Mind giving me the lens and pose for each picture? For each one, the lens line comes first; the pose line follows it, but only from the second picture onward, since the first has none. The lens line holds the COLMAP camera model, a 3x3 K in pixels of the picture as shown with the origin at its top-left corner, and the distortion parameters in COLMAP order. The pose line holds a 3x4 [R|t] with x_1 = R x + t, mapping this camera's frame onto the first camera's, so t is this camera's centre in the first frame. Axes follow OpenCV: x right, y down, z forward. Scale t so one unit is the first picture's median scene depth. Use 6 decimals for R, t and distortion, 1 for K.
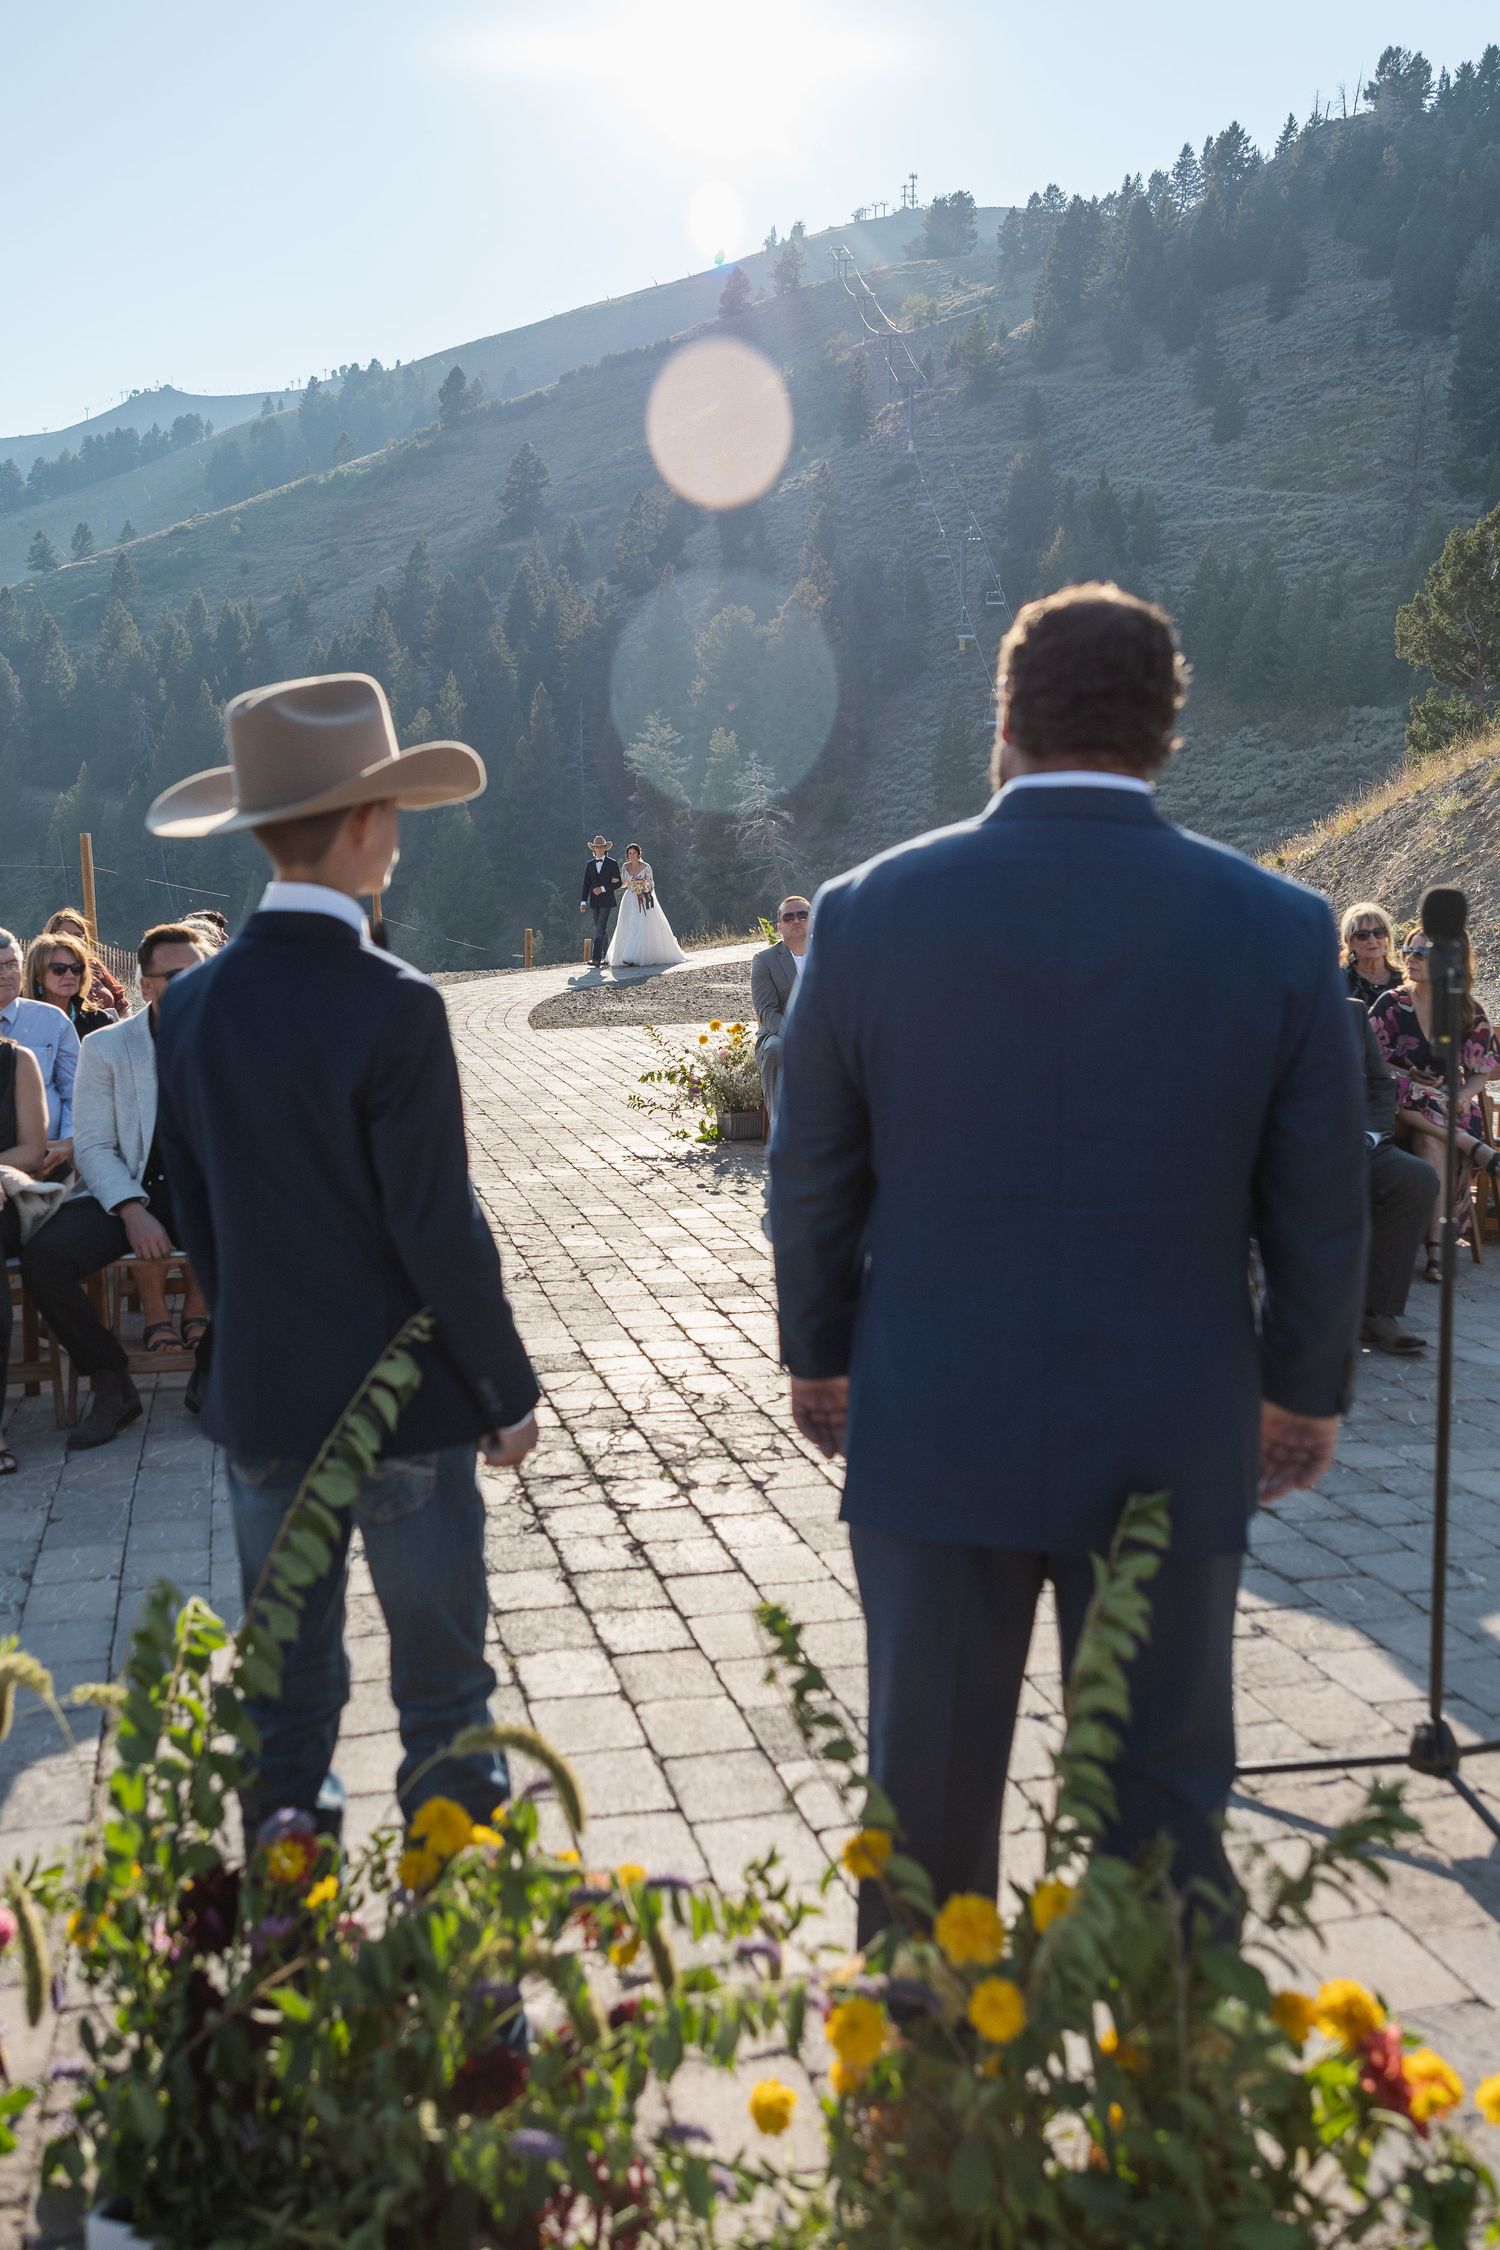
lens RADIAL K [[3200.7, 0, 724.0], [0, 3200.7, 1033.0], [0, 0, 1]] dist [0.322541, 0.000000]
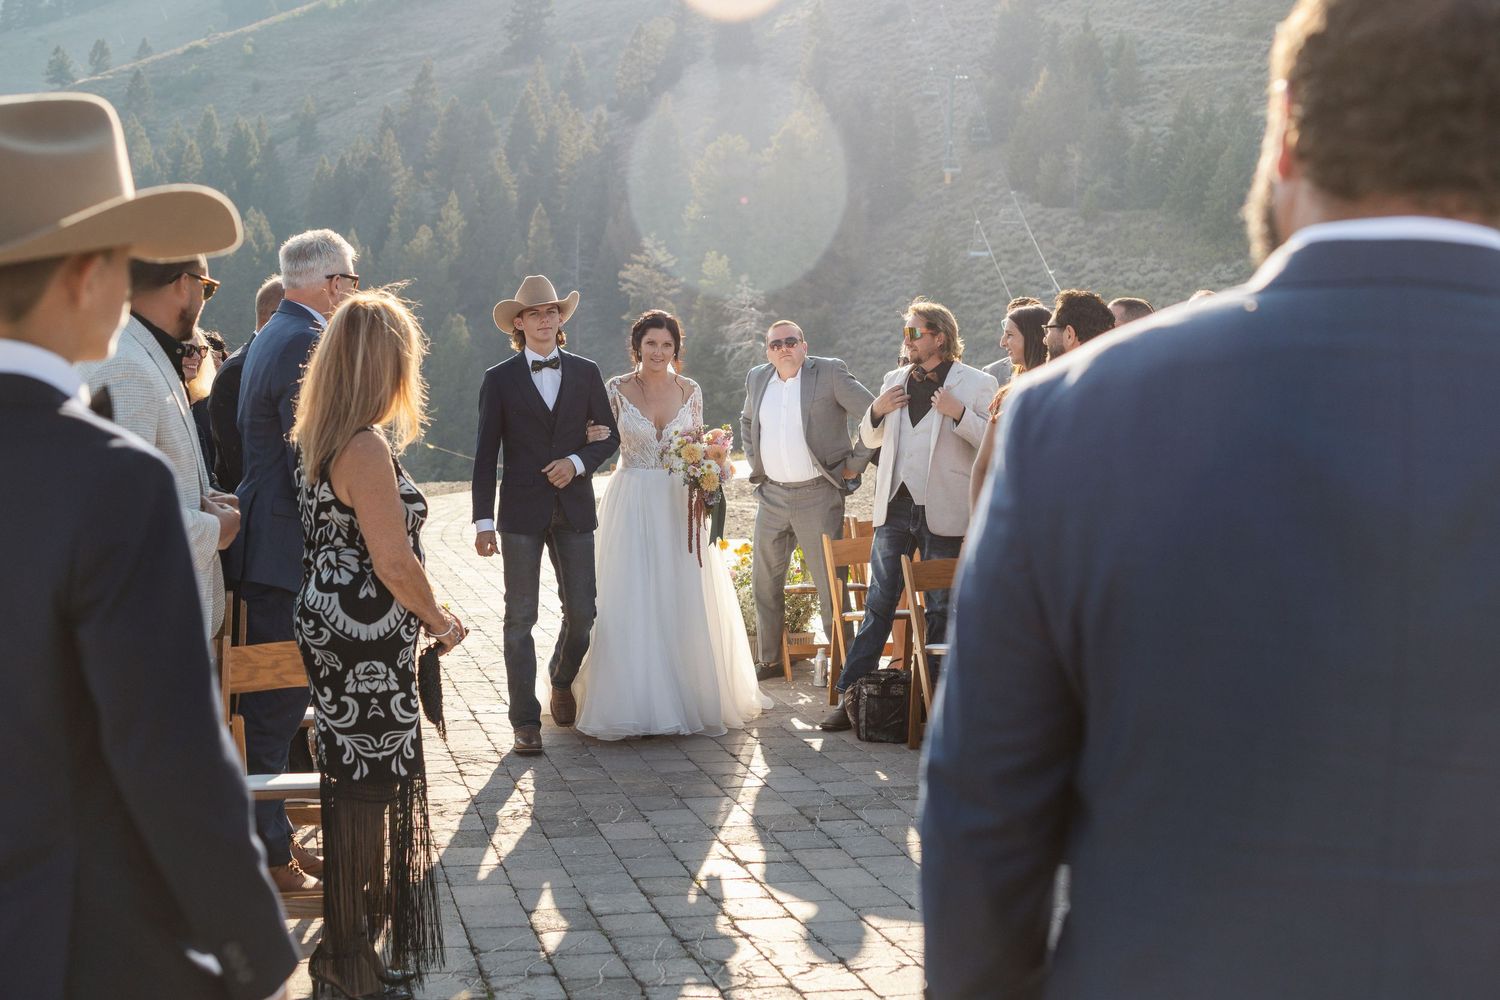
lens RADIAL K [[2782.3, 0, 745.5], [0, 2782.3, 496.5], [0, 0, 1]] dist [0.094497, 0.000000]
pose [[0.999455, 0.021838, 0.024753, -0.011295], [-0.021460, 0.999651, -0.015414, -0.002820], [-0.025081, 0.014874, 0.999575, 0.108009]]
